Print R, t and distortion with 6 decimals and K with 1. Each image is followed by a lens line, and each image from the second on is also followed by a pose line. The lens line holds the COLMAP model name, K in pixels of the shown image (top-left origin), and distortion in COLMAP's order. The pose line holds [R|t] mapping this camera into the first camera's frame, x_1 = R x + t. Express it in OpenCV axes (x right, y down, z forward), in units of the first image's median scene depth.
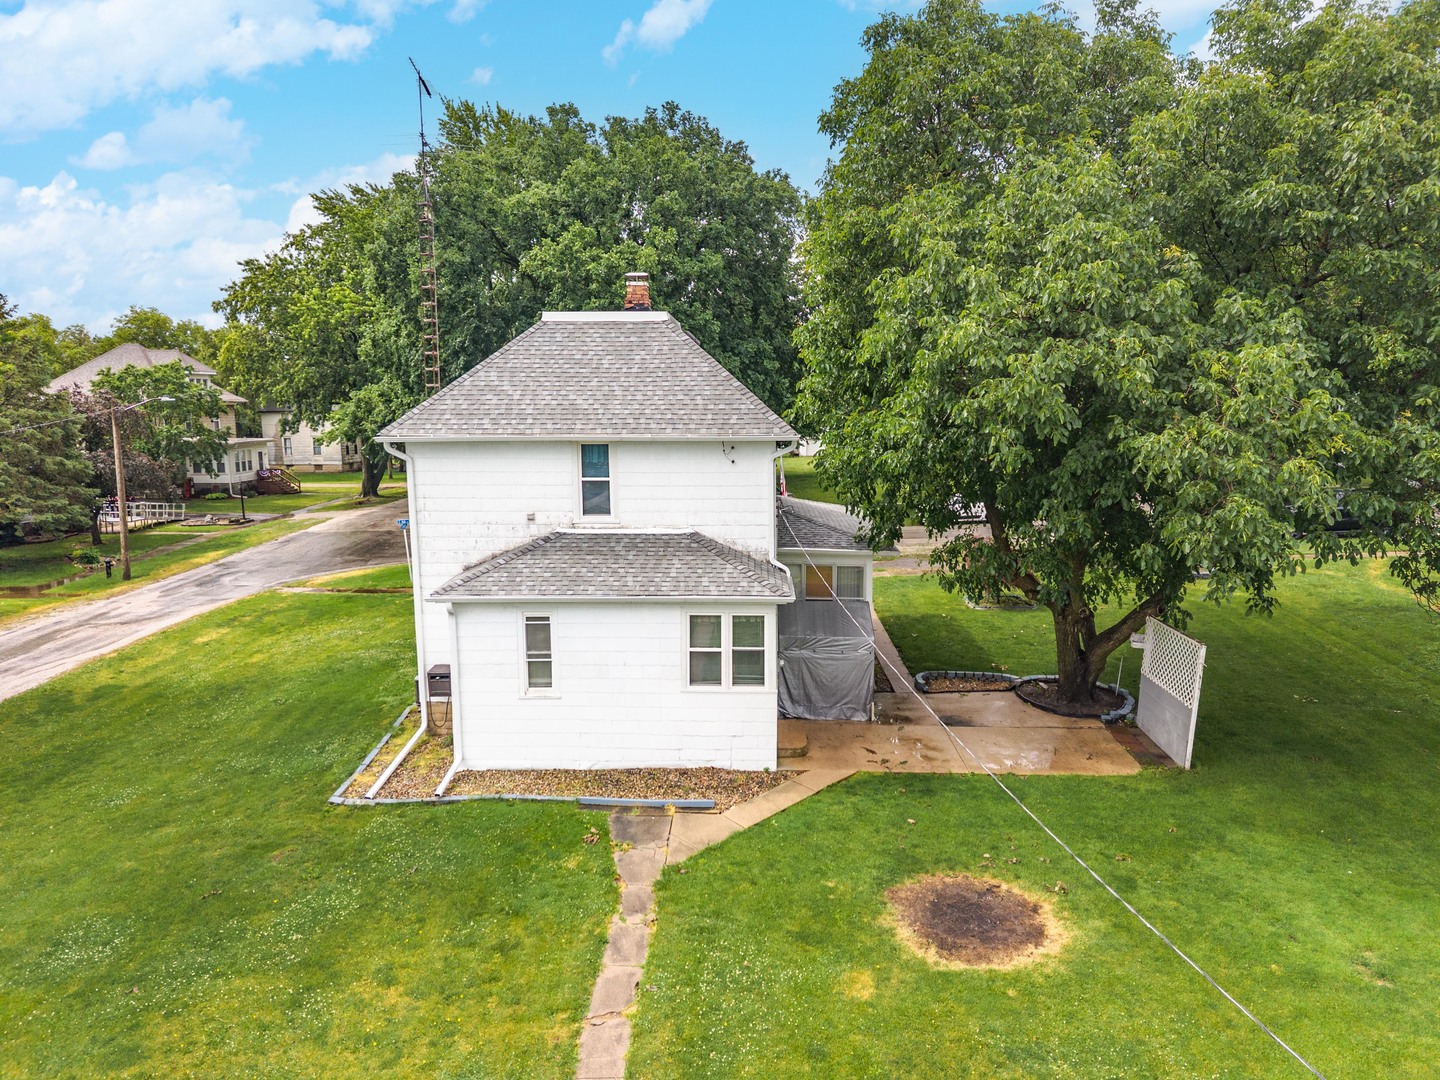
lens RADIAL K [[951.4, 0, 720.0], [0, 951.4, 540.0], [0, 0, 1]] dist [0.072511, -0.089936]
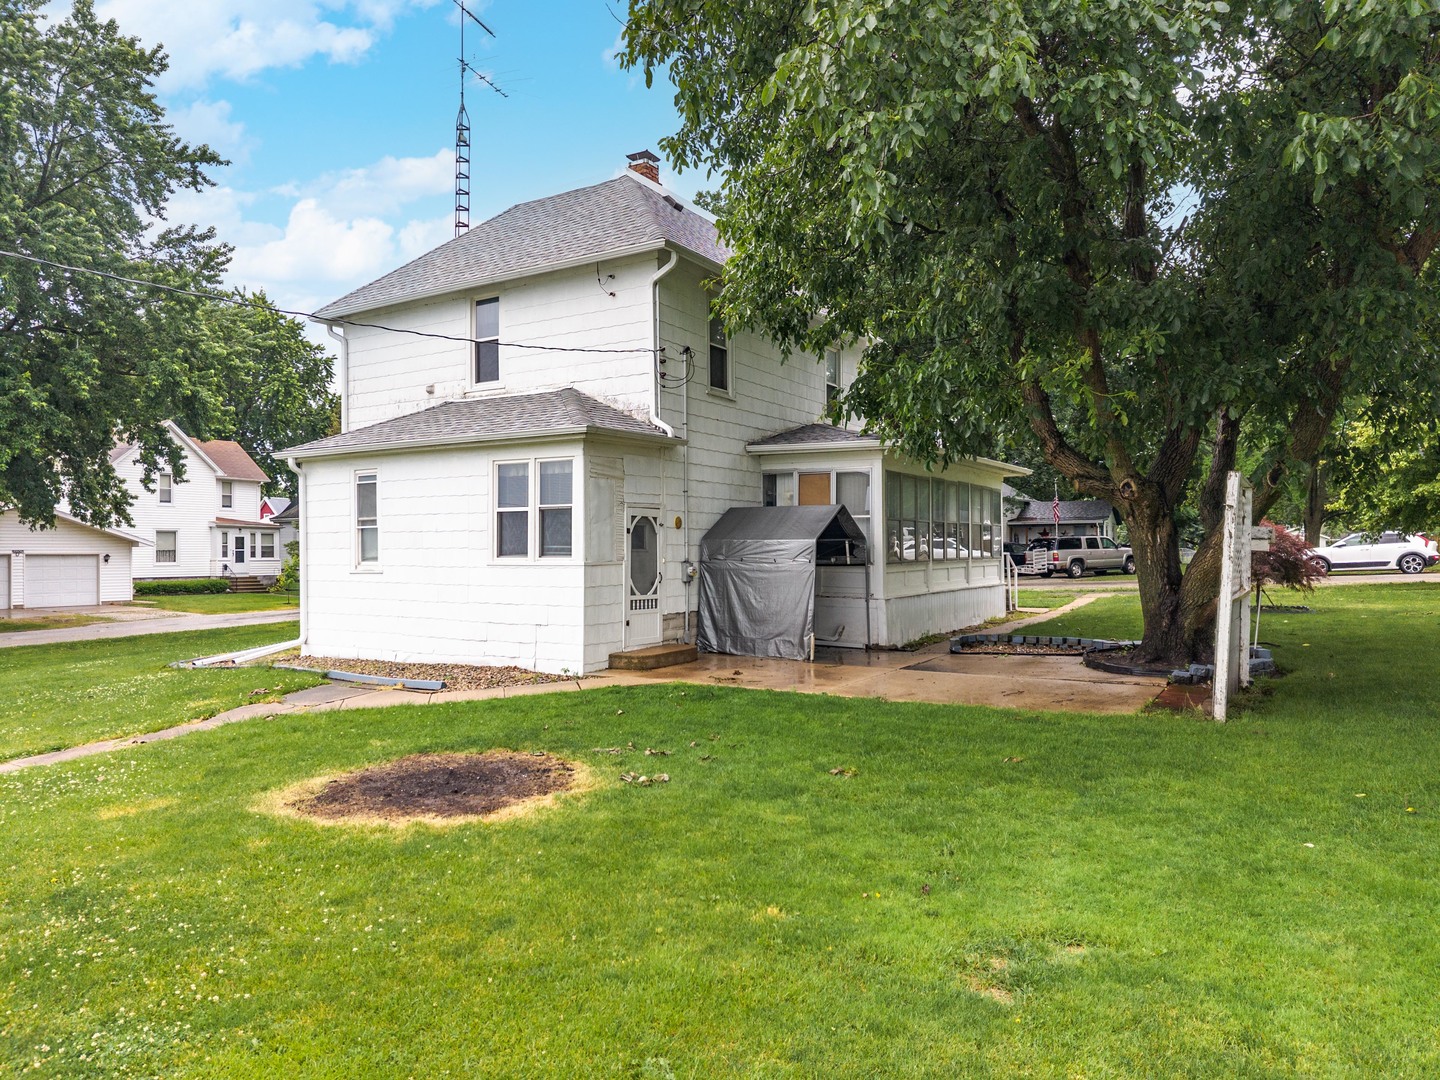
lens RADIAL K [[951.4, 0, 720.0], [0, 951.4, 540.0], [0, 0, 1]] dist [0.072511, -0.089936]
pose [[0.872982, -0.003381, -0.487740, 0.495988], [-0.072050, 0.988112, -0.135808, 0.227645], [0.482401, 0.153700, 0.862360, 0.408562]]
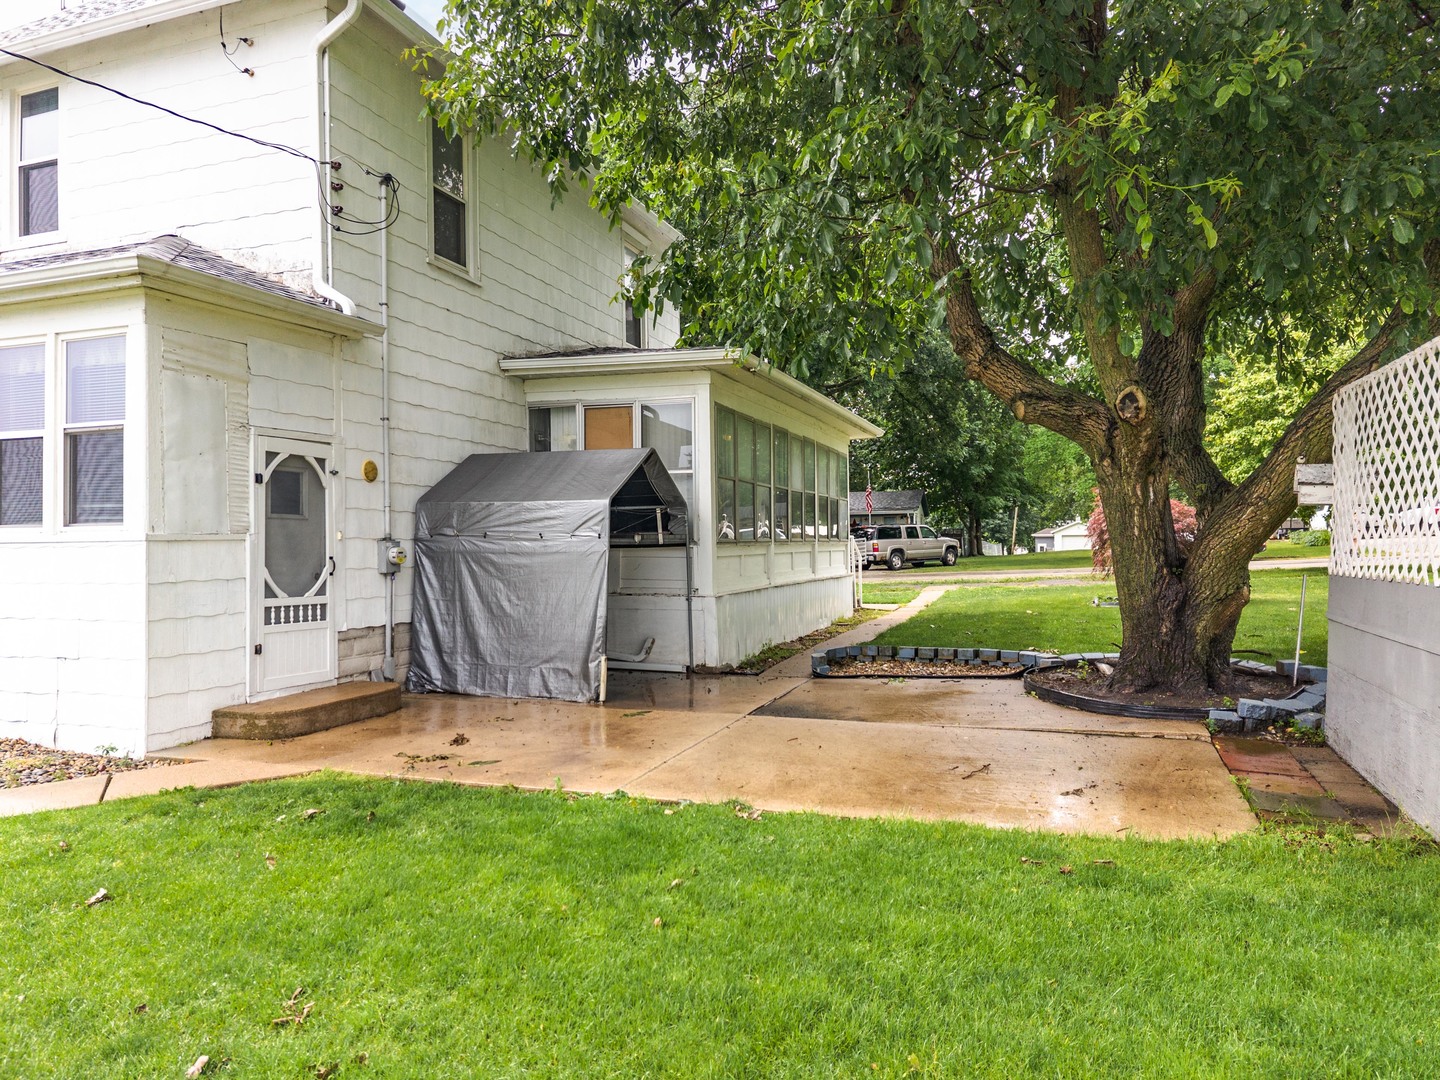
lens RADIAL K [[951.4, 0, 720.0], [0, 951.4, 540.0], [0, 0, 1]] dist [0.072511, -0.089936]
pose [[0.954562, -0.005963, -0.297954, 0.374824], [-0.039258, 0.988571, -0.145555, 0.201157], [0.295417, 0.150638, 0.943418, 0.698629]]
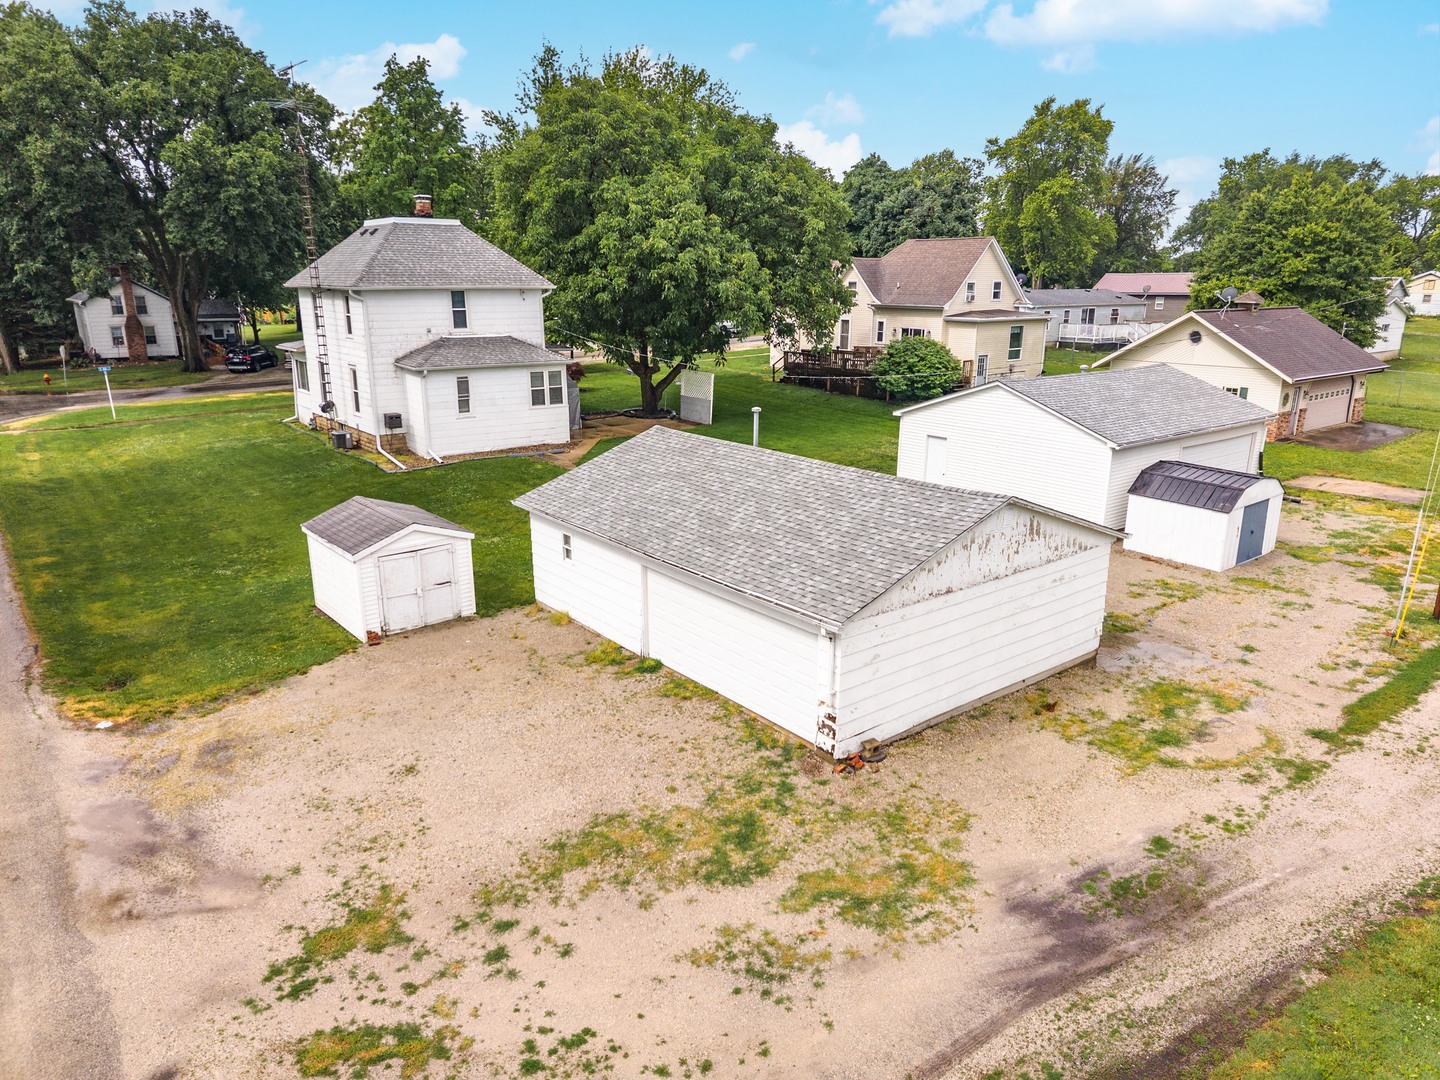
lens RADIAL K [[951.4, 0, 720.0], [0, 951.4, 540.0], [0, 0, 1]] dist [0.072511, -0.089936]
pose [[0.761409, -0.165887, 0.626688, -1.086079], [0.088175, 0.984223, 0.153398, 0.153886], [-0.642247, -0.061541, 0.764023, -0.914689]]
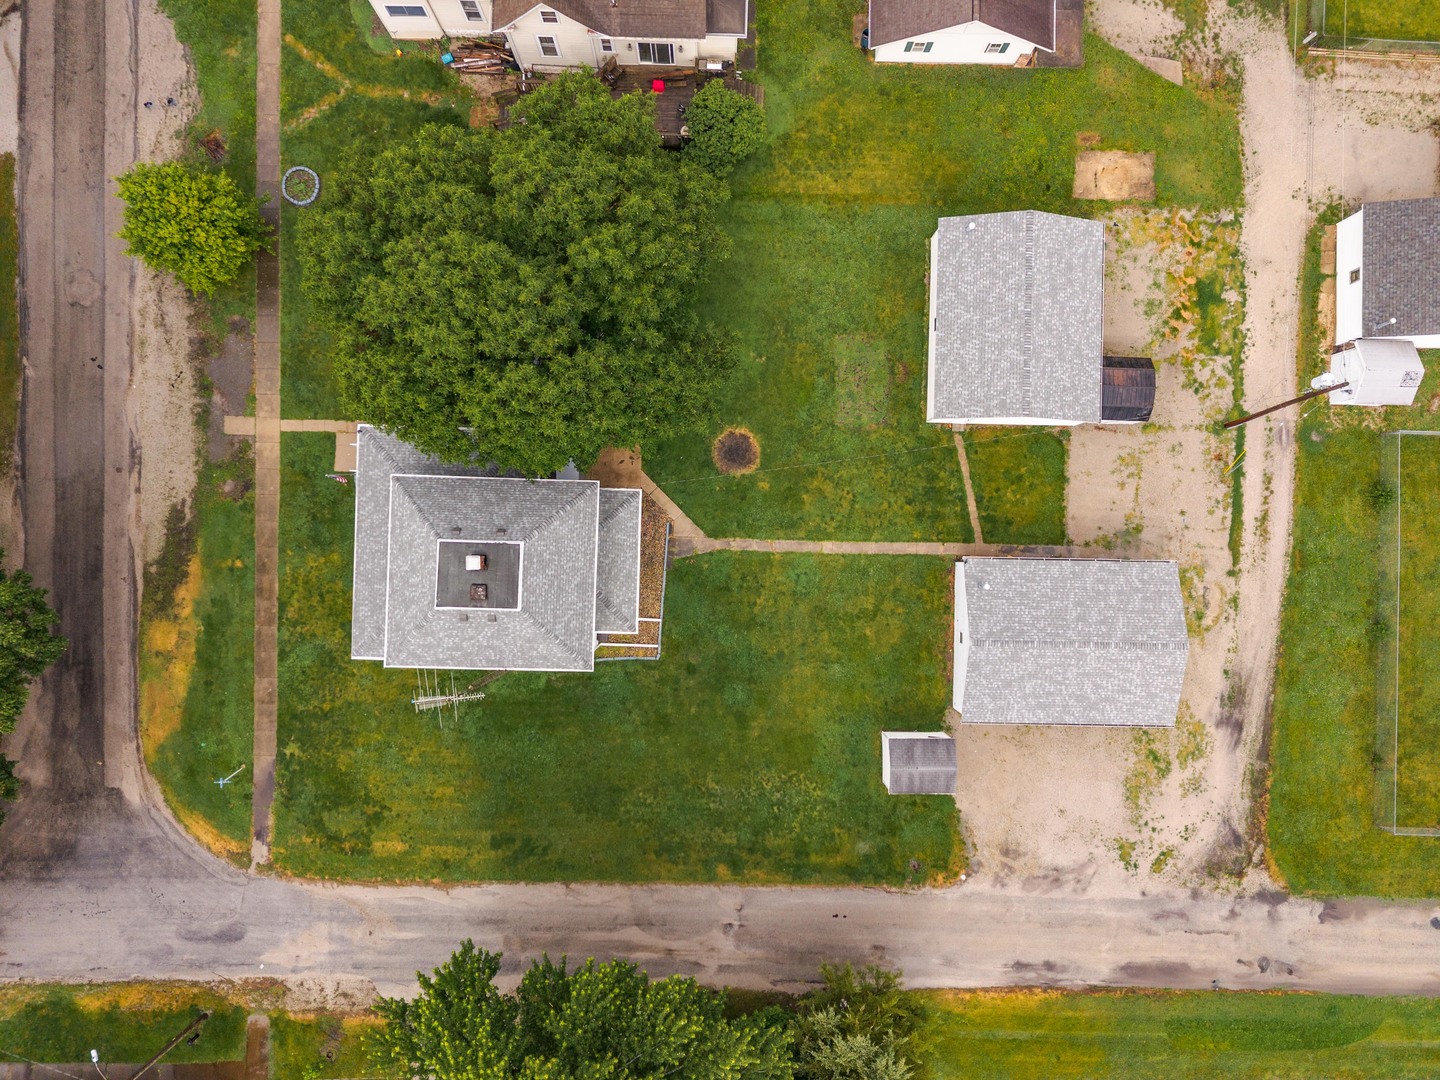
lens RADIAL K [[951.4, 0, 720.0], [0, 951.4, 540.0], [0, 0, 1]] dist [0.072511, -0.089936]
pose [[-0.010967, -0.999845, 0.013782, -0.080787], [0.130895, 0.012229, 0.991321, -2.332467], [-0.991336, 0.012676, 0.130741, 0.447147]]
